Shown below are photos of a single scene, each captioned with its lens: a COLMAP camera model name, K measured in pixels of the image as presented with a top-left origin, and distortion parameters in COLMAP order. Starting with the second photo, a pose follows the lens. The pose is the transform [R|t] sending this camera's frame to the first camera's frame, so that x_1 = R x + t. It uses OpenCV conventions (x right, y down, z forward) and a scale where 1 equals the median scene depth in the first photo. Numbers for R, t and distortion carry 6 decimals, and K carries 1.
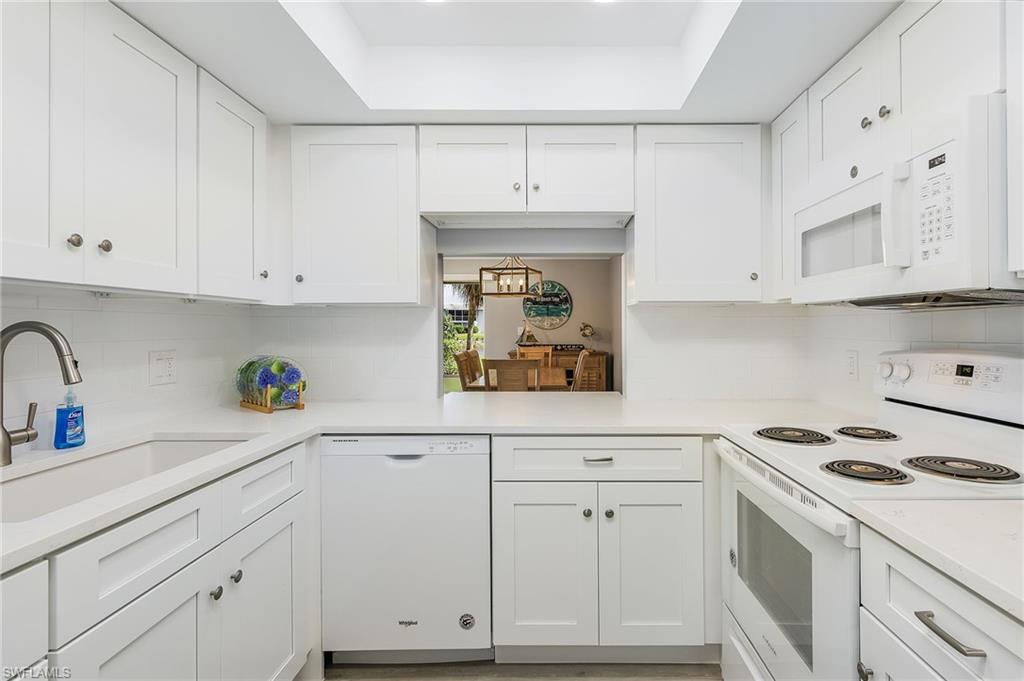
lens RADIAL K [[482.7, 0, 551.1], [0, 482.7, 327.9], [0, 0, 1]] dist [0.001361, -0.000071]
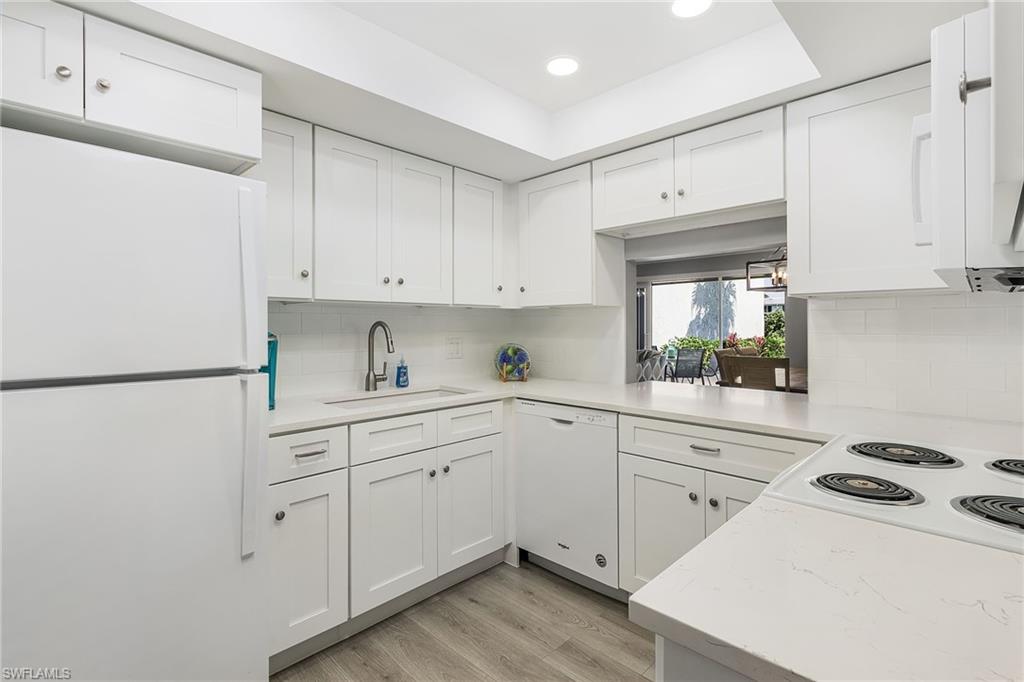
lens RADIAL K [[474.5, 0, 511.5], [0, 474.5, 327.4], [0, 0, 1]] dist [-0.015280, -0.000240]
pose [[0.710901, 0.000500, -0.703292, 0.513655], [0.002979, 0.999989, 0.003723, 0.004925], [0.703286, -0.004742, 0.710892, -0.020051]]
